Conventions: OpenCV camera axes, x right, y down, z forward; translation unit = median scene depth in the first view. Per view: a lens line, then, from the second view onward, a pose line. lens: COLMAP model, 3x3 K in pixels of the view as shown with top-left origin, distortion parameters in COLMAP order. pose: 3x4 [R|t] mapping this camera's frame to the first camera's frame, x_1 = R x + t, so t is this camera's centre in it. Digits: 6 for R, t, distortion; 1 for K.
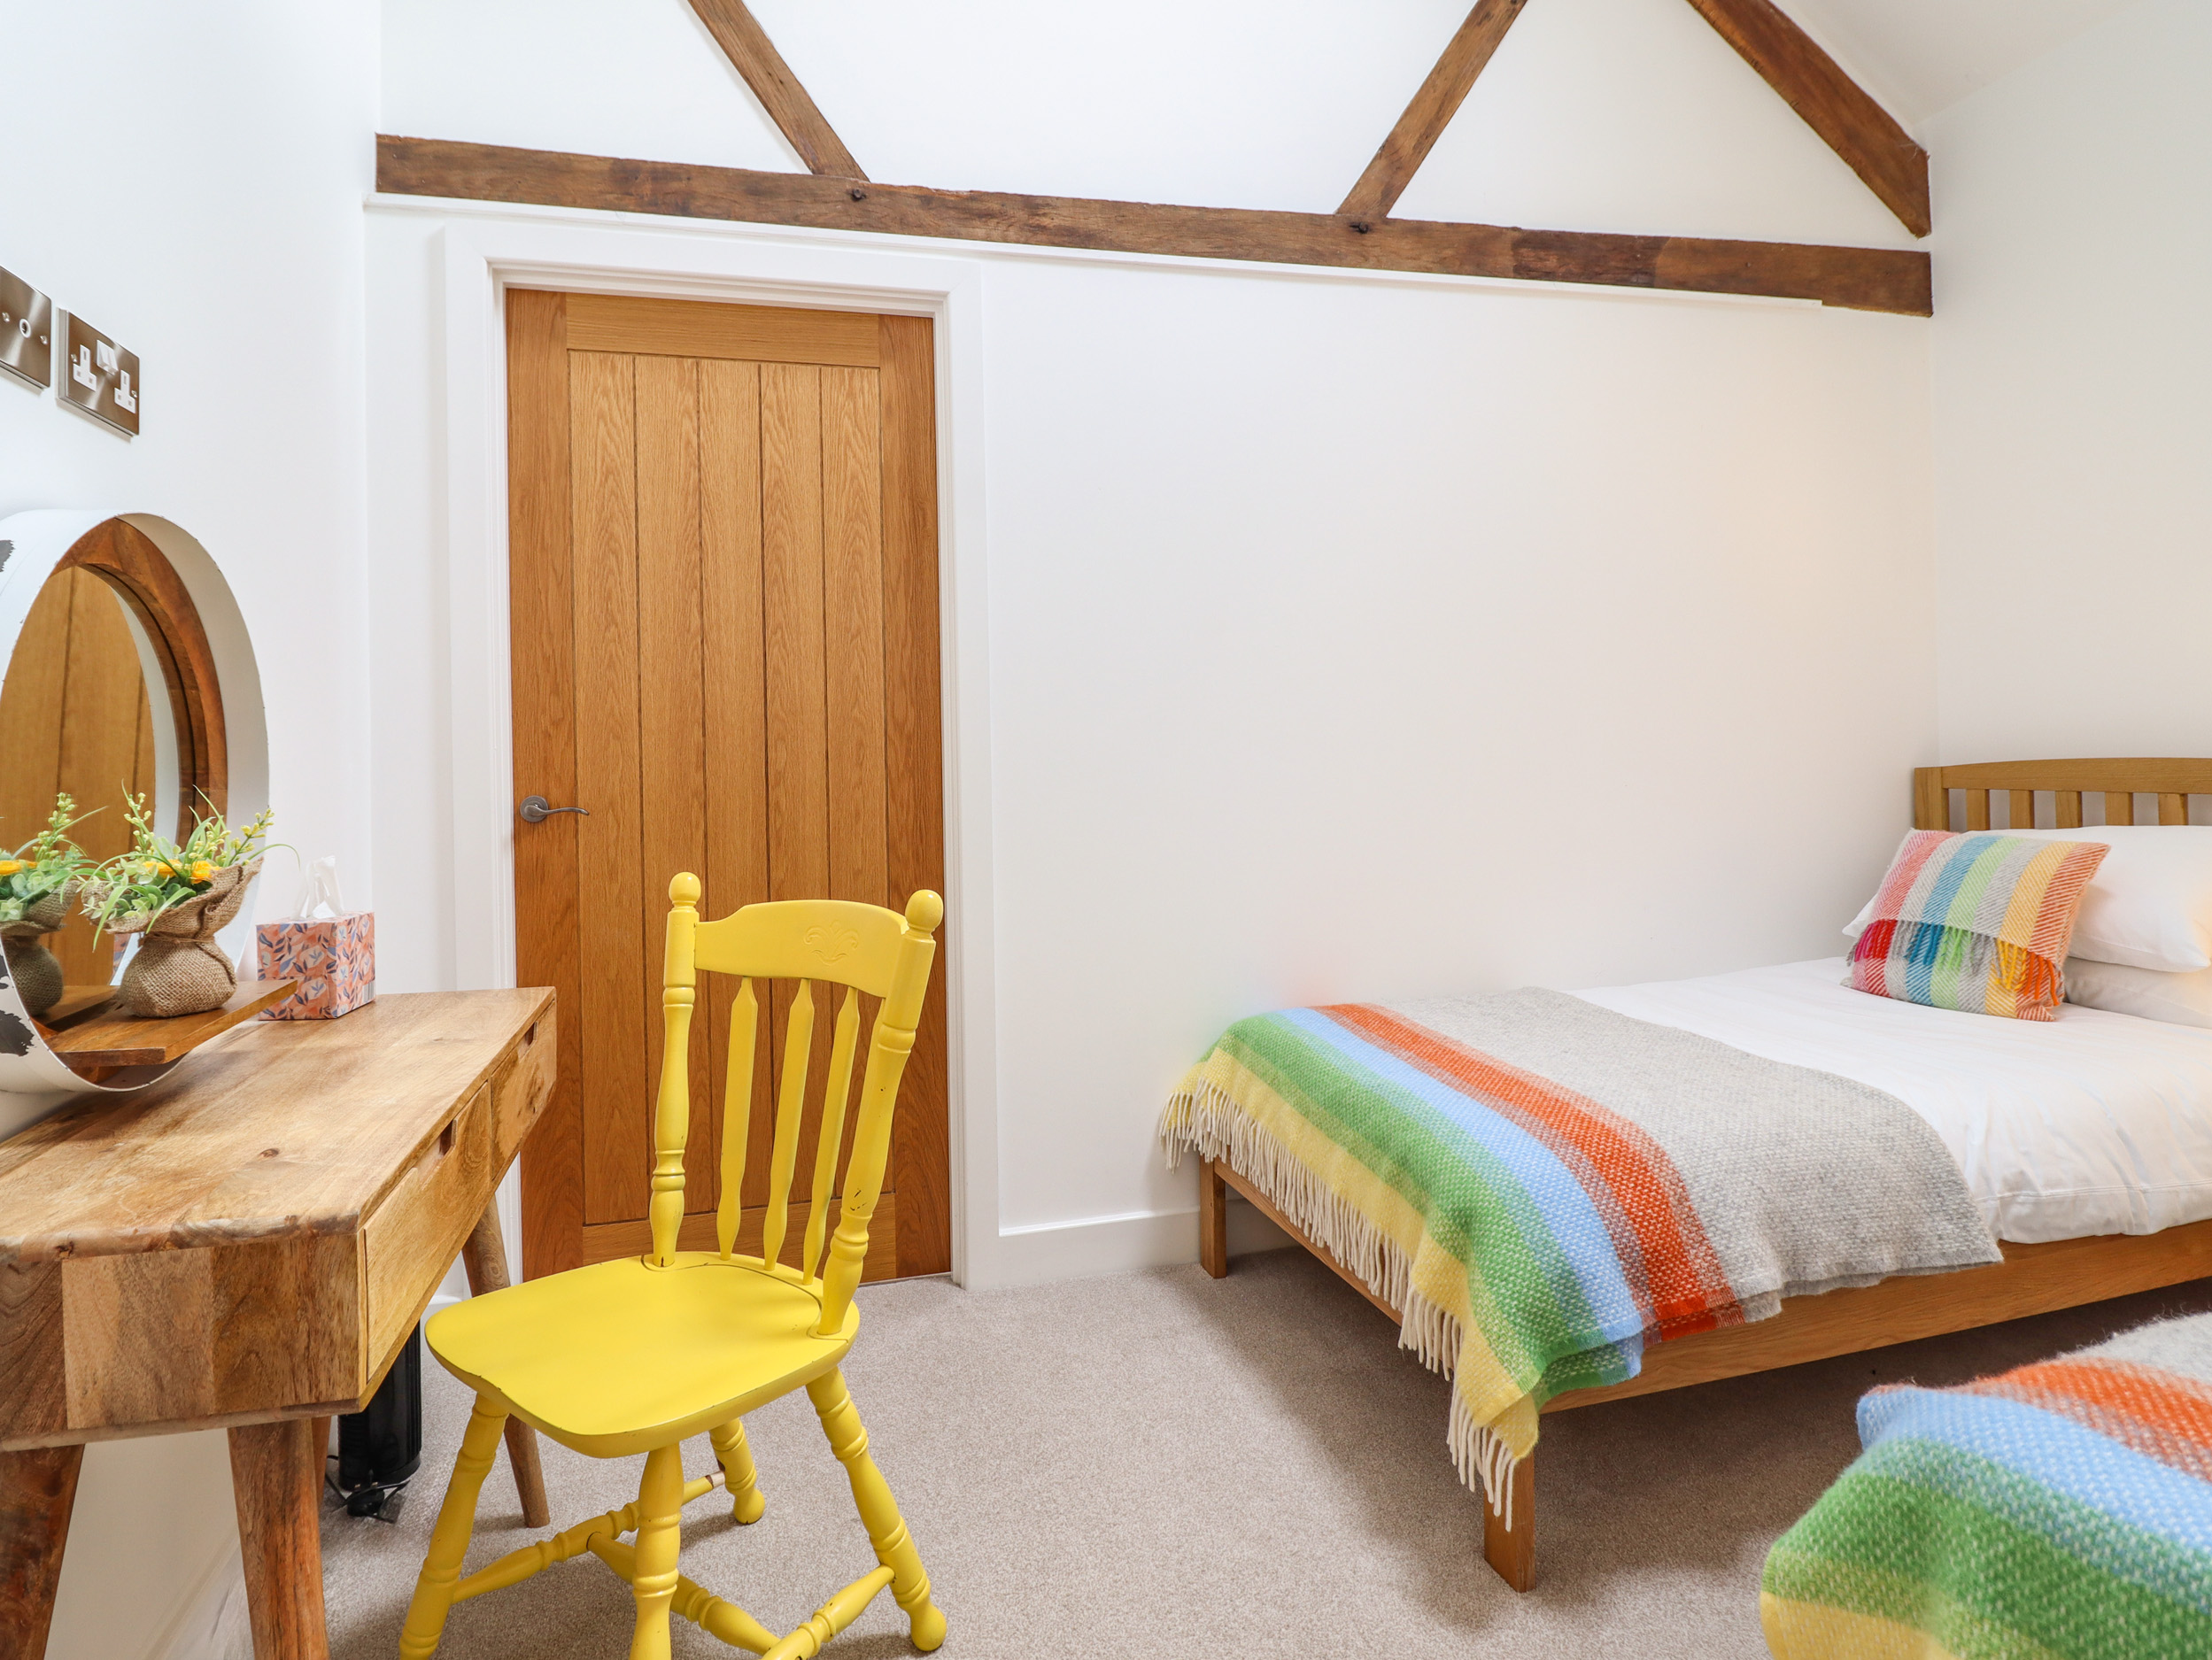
lens RADIAL K [[1215.9, 0, 1101.7], [0, 1215.9, 793.9], [0, 0, 1]] dist [0.001504, -0.018905]
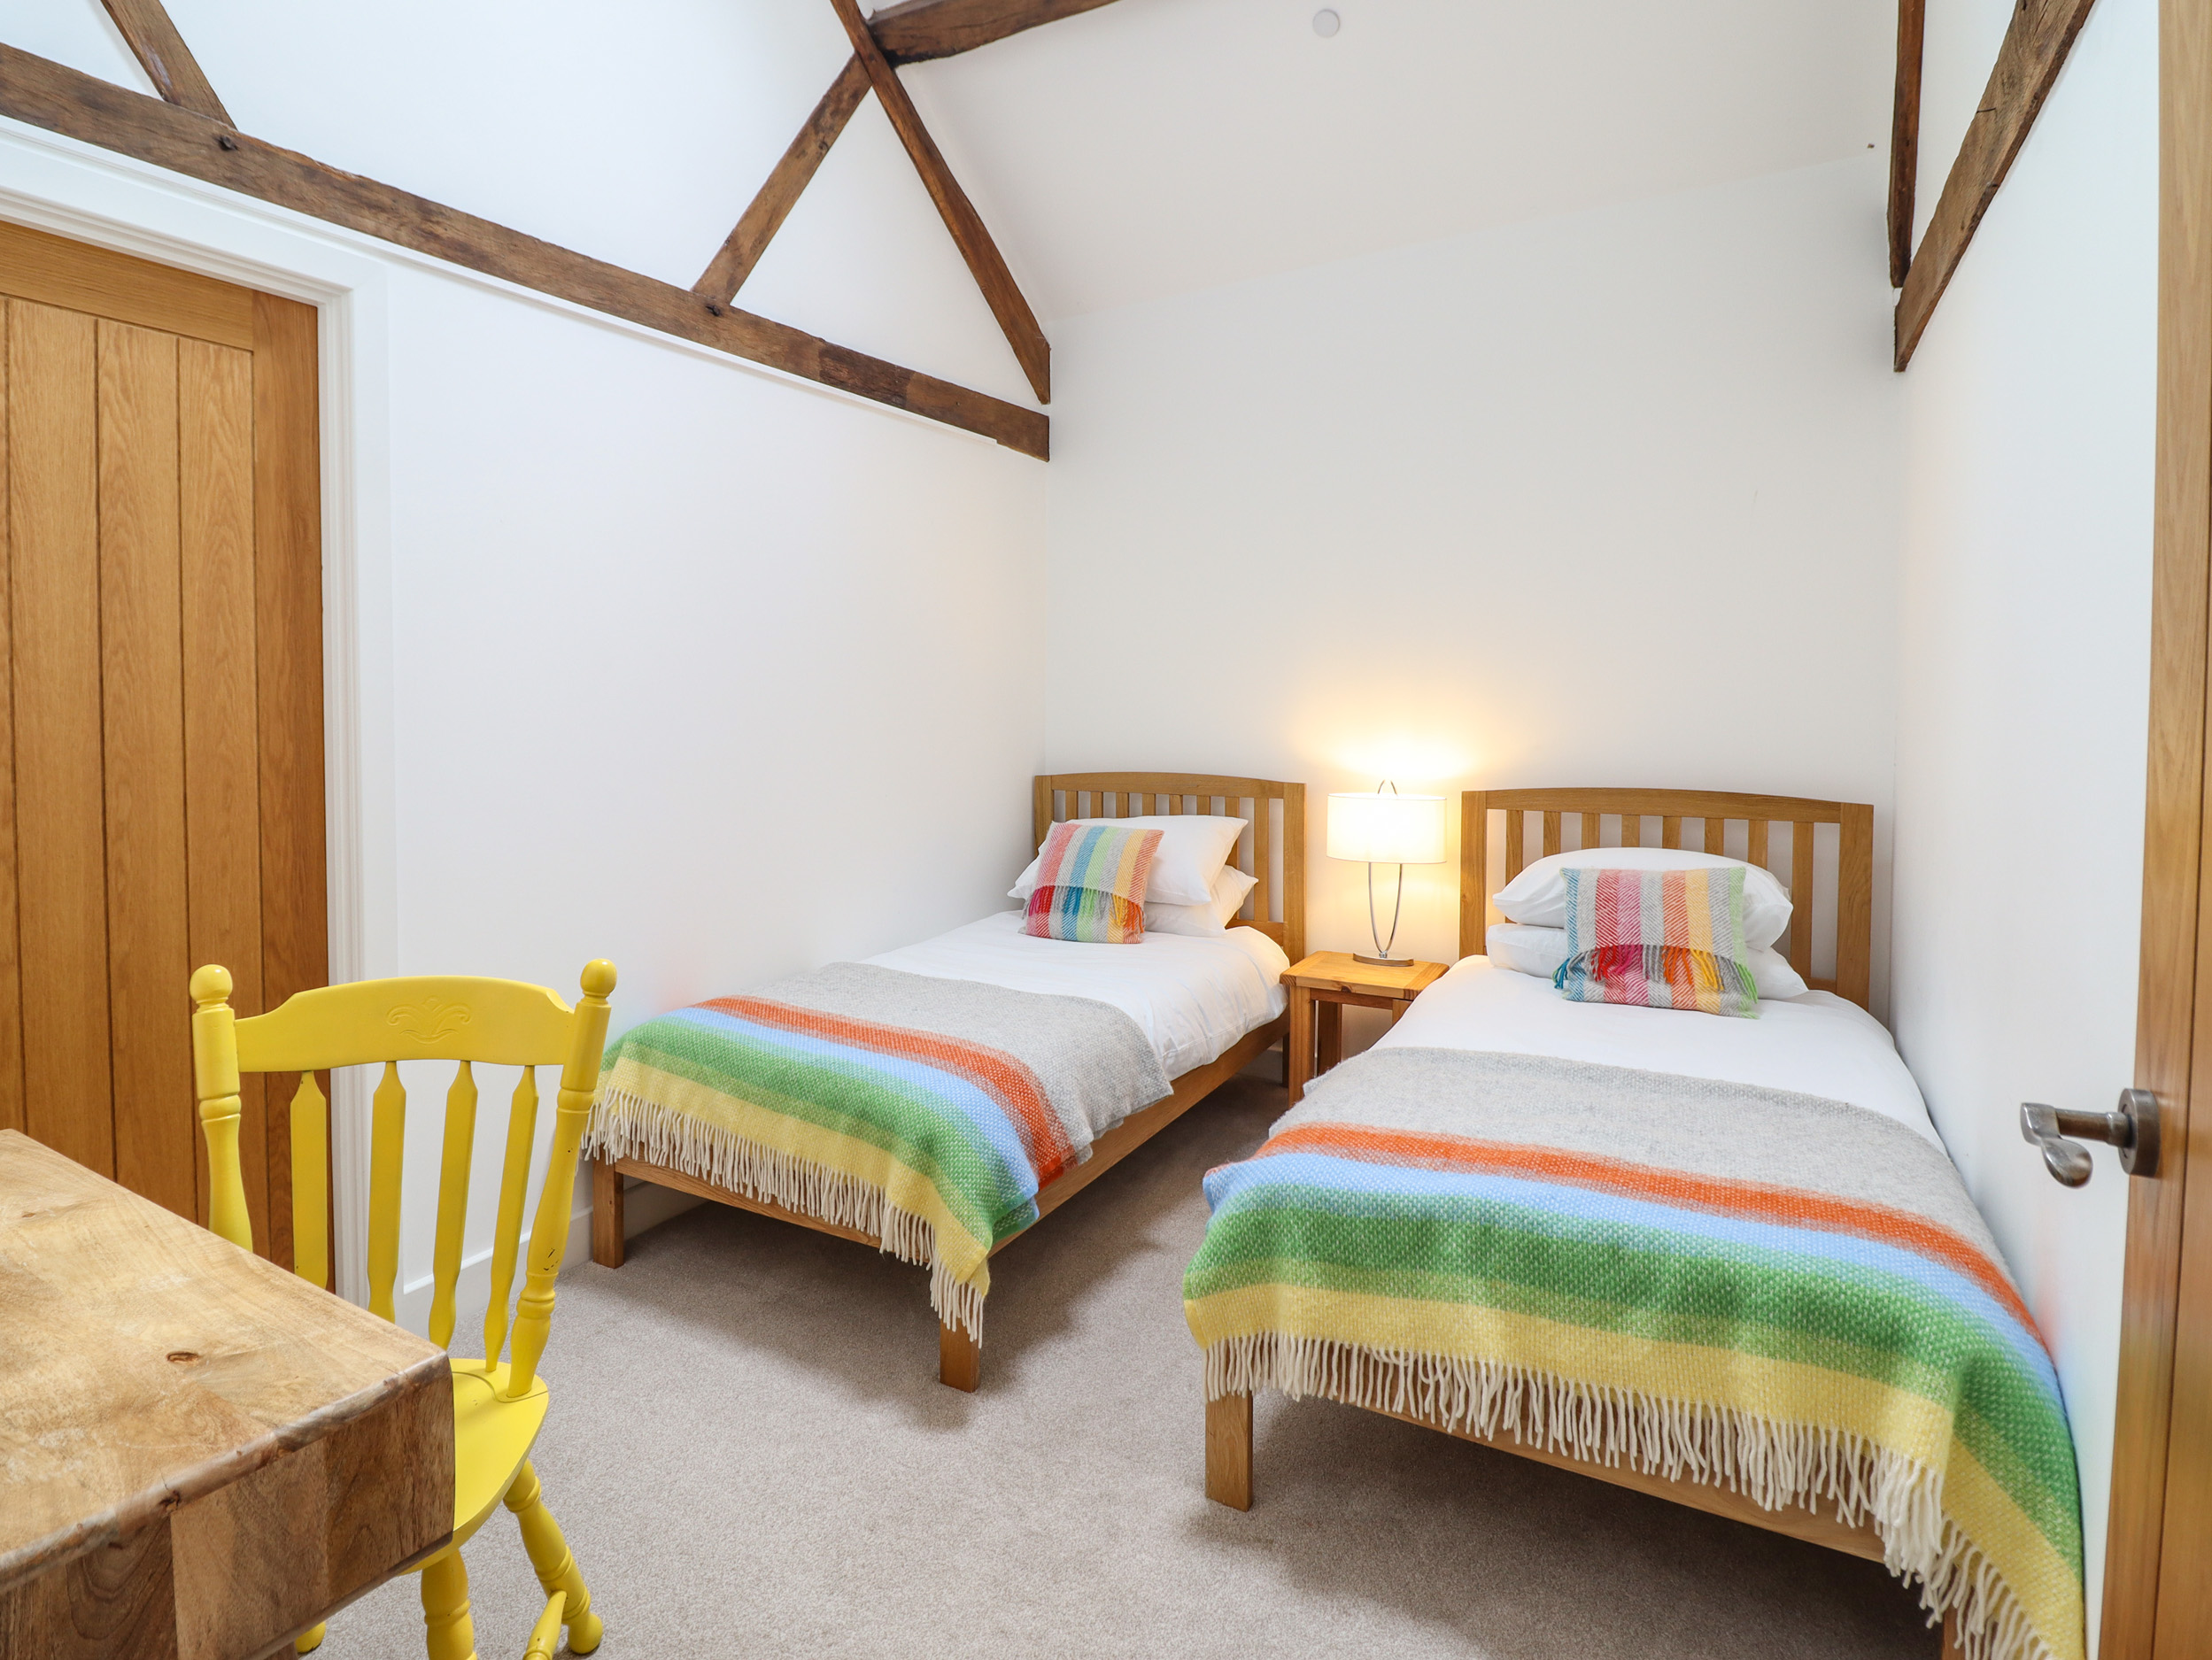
lens RADIAL K [[1215.9, 0, 1101.7], [0, 1215.9, 793.9], [0, 0, 1]] dist [0.001504, -0.018905]
pose [[0.672496, -0.028164, 0.739565, -0.425162], [-0.004199, 0.999114, 0.041866, -0.074746], [-0.740089, -0.031261, 0.671782, -0.035987]]
